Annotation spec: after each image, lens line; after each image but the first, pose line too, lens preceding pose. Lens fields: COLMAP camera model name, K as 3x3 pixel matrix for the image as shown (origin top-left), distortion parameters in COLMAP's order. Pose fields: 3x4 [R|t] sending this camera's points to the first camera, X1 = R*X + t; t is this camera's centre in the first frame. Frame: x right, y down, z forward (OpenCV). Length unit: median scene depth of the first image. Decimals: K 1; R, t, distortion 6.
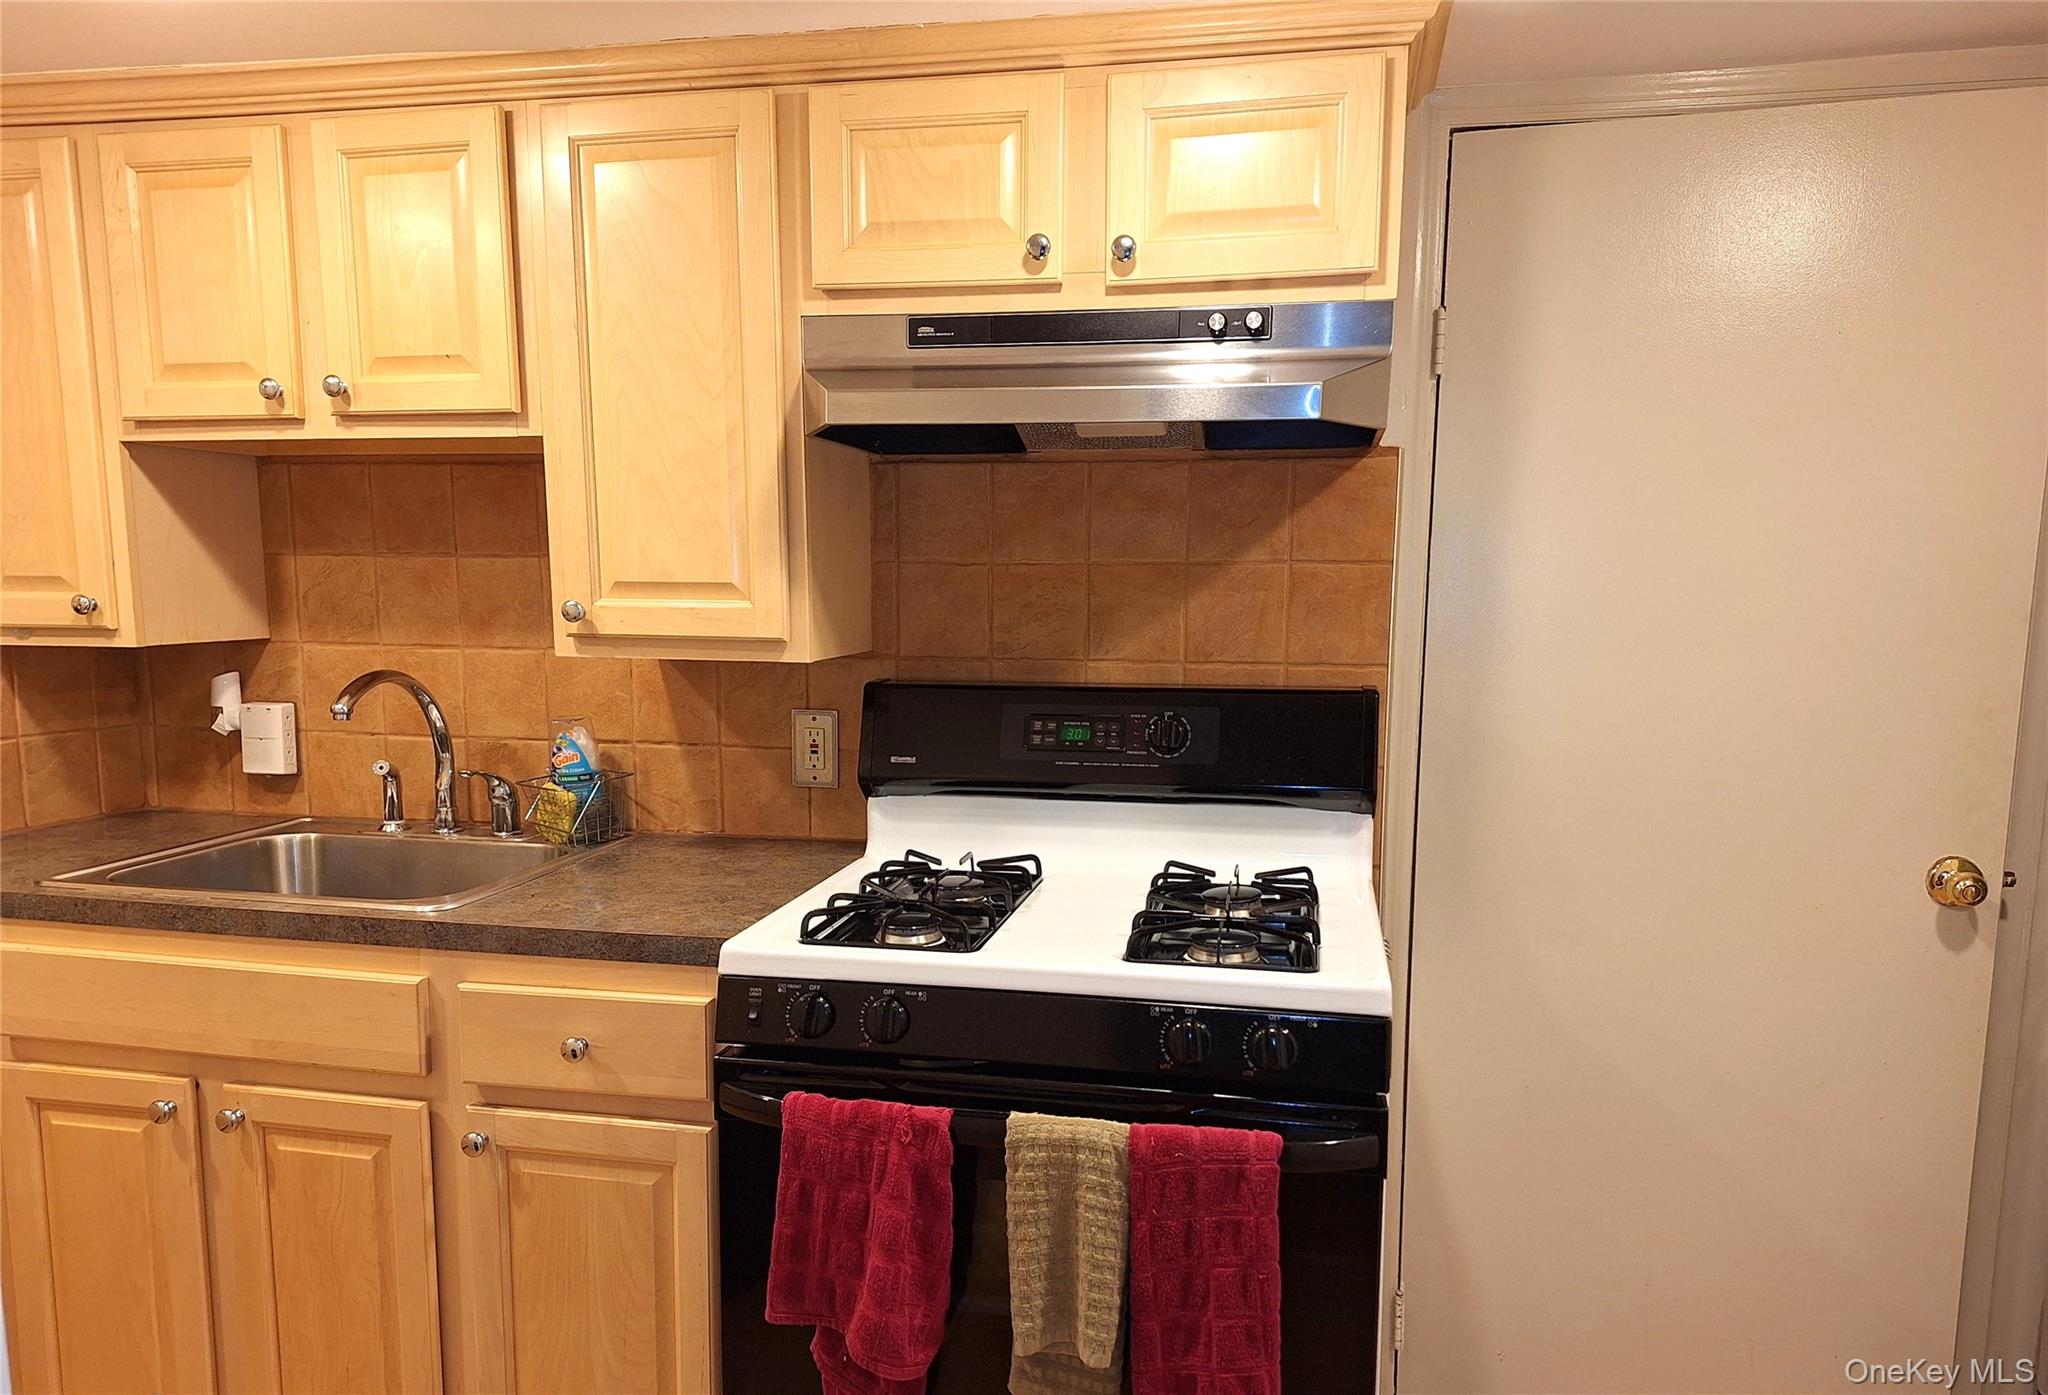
lens RADIAL K [[1398.6, 0, 1020.5], [0, 1398.6, 772.8], [0, 0, 1]] dist [0.086512, -0.088070]
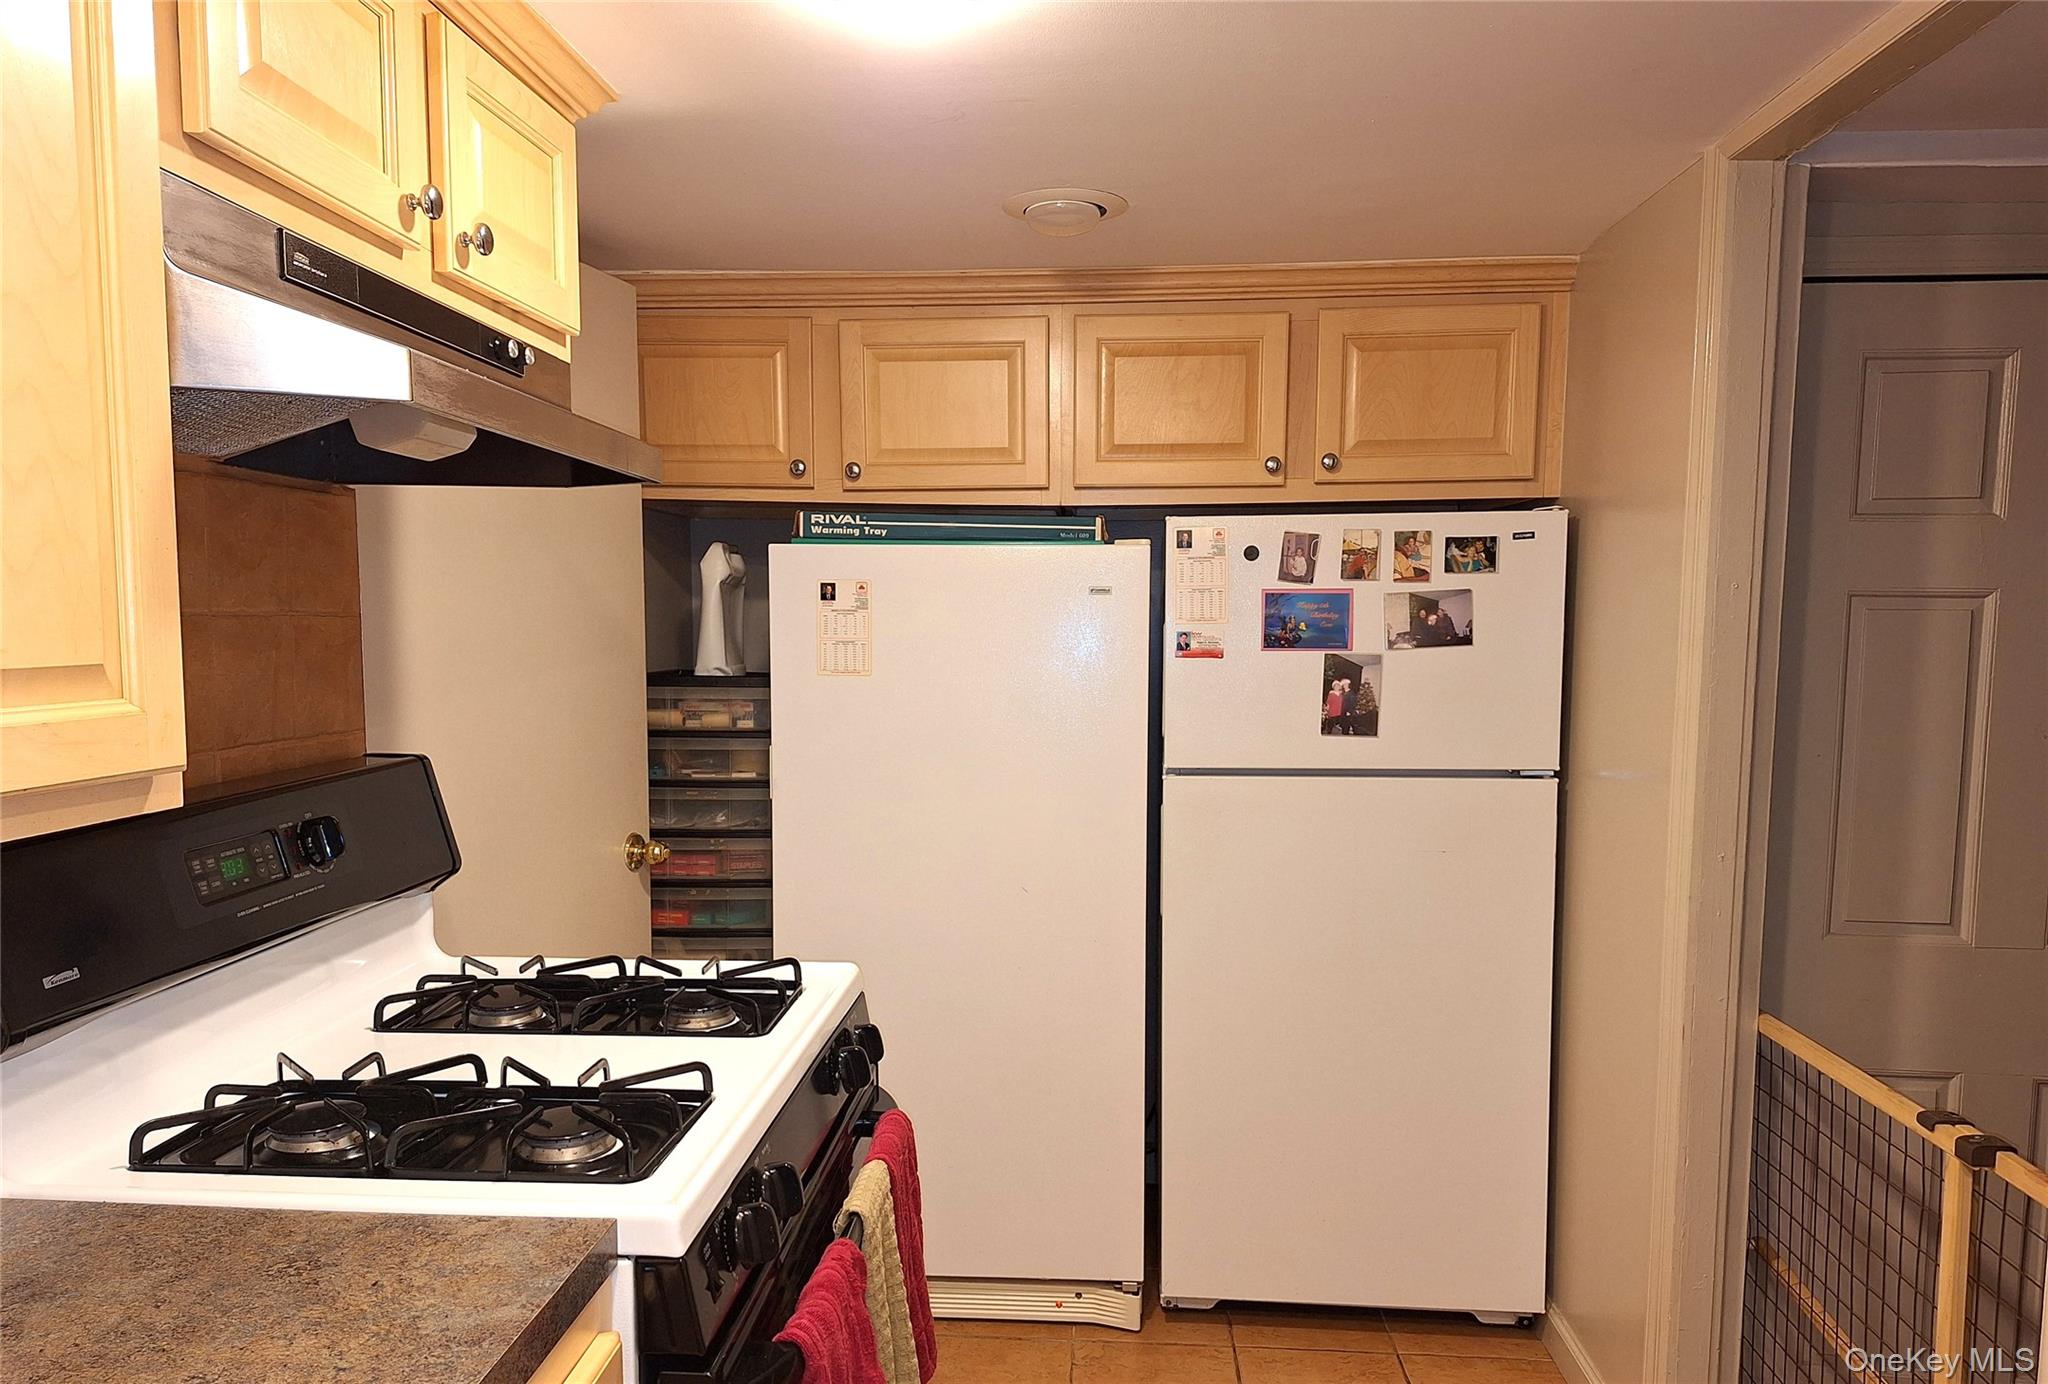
lens RADIAL K [[1403.4, 0, 1020.0], [0, 1403.4, 733.5], [0, 0, 1]] dist [-0.002520, -0.001608]
pose [[-0.124050, -0.089372, 0.988243, -0.678090], [0.136487, 0.984932, 0.106205, -0.112933], [-0.982844, 0.148057, -0.109982, 0.704037]]
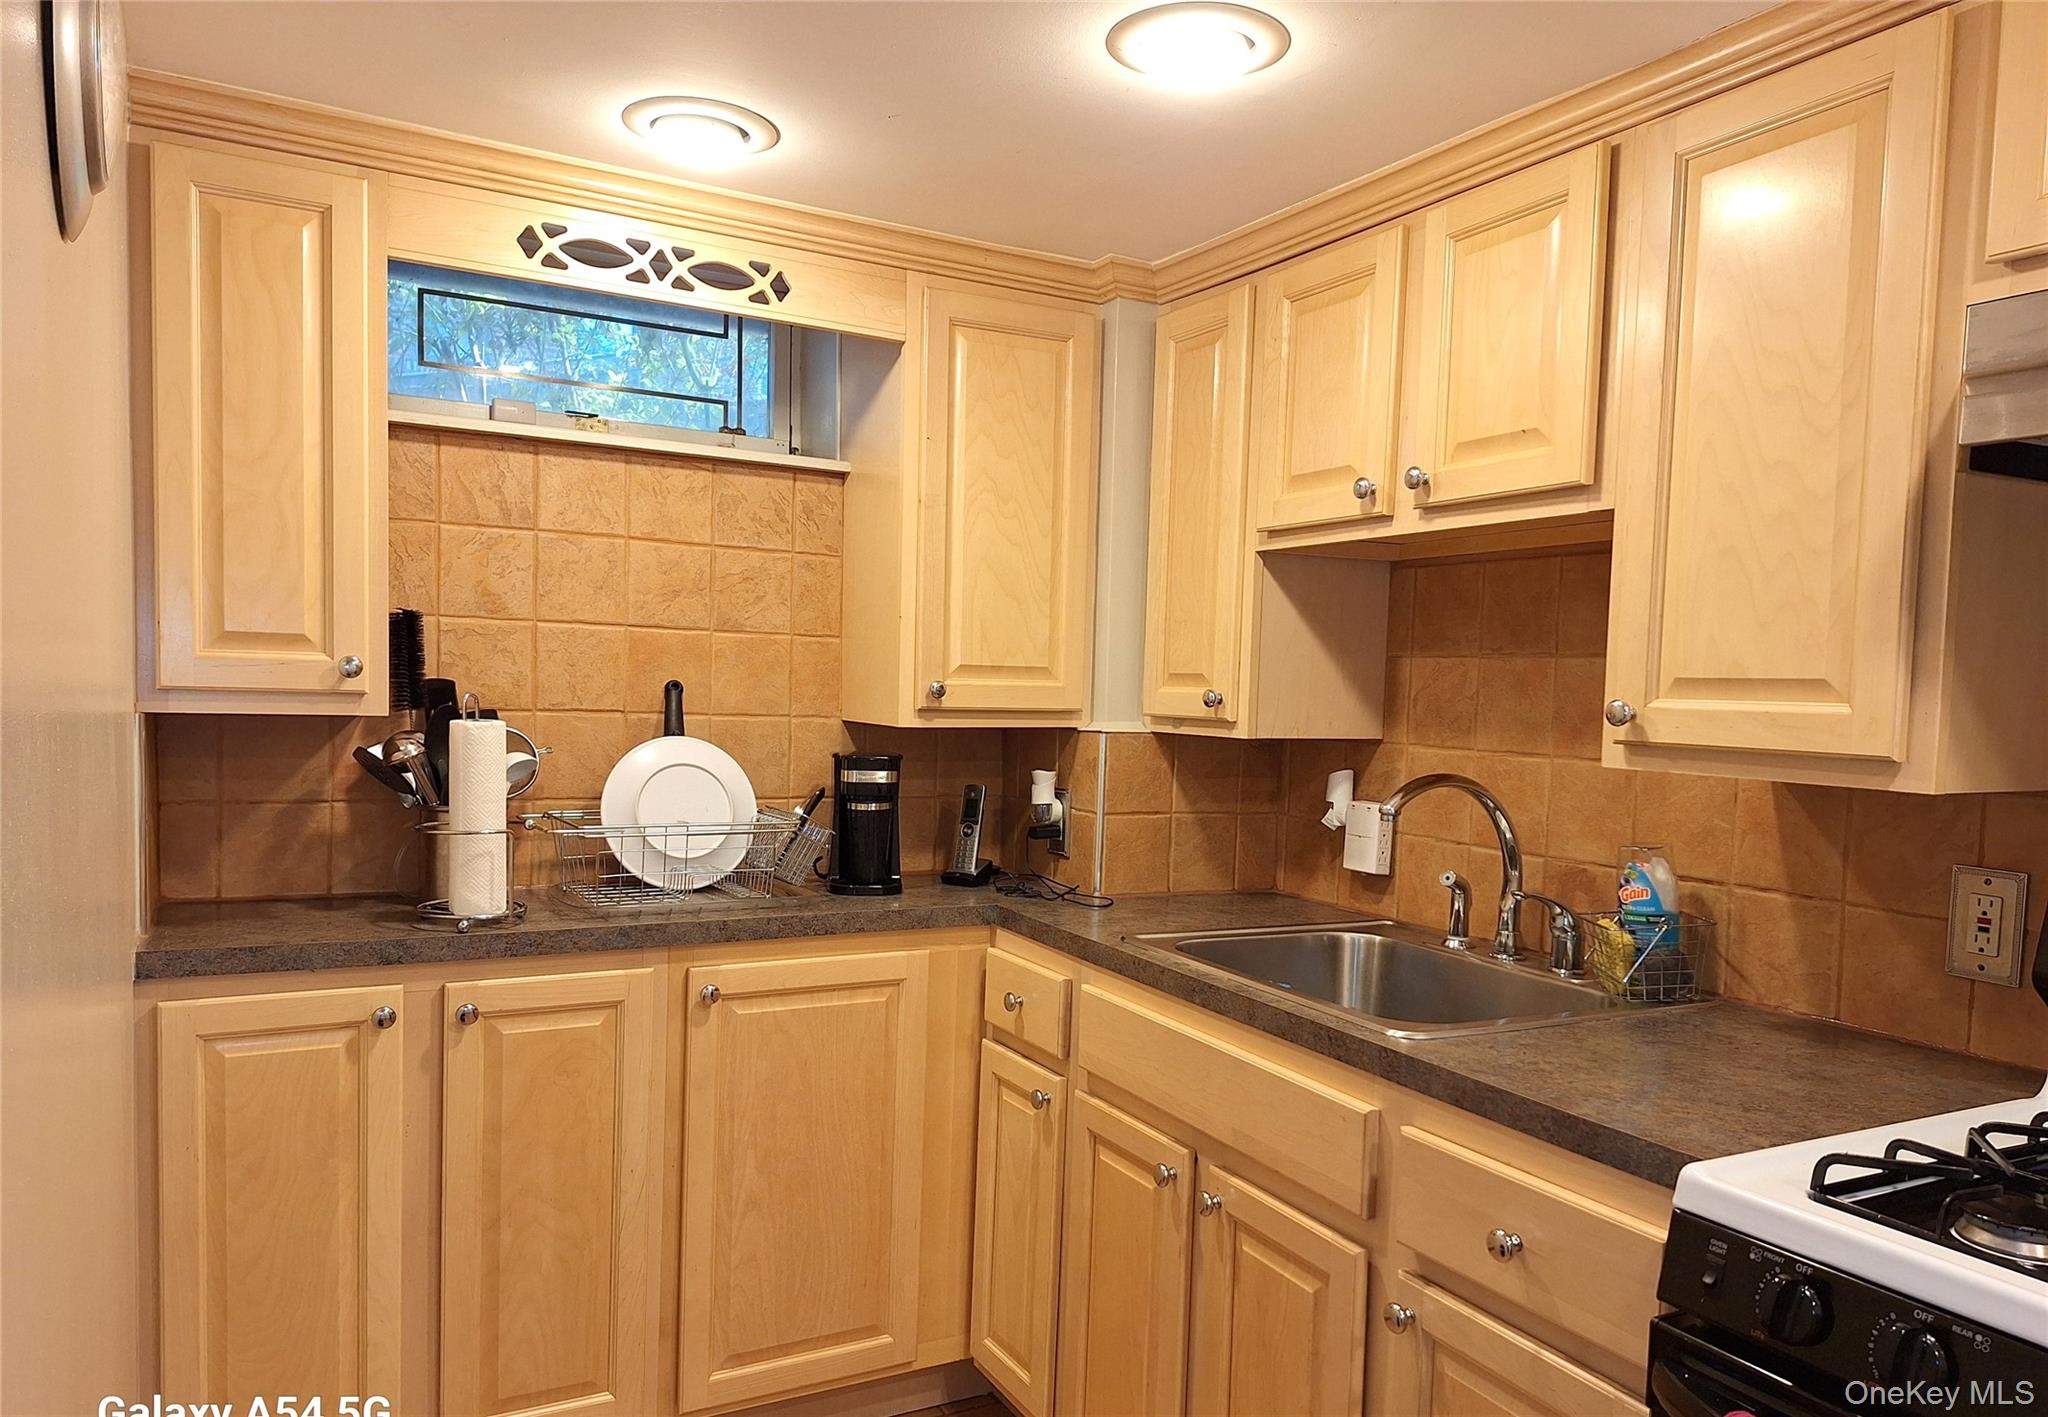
lens RADIAL K [[1407.3, 0, 1021.0], [0, 1407.3, 764.6], [0, 0, 1]] dist [0.074521, -0.076319]
pose [[0.636215, 0.058032, -0.769326, 0.098413], [-0.132430, 0.990581, -0.034795, -0.009023], [0.760061, 0.124019, 0.637908, 0.198520]]
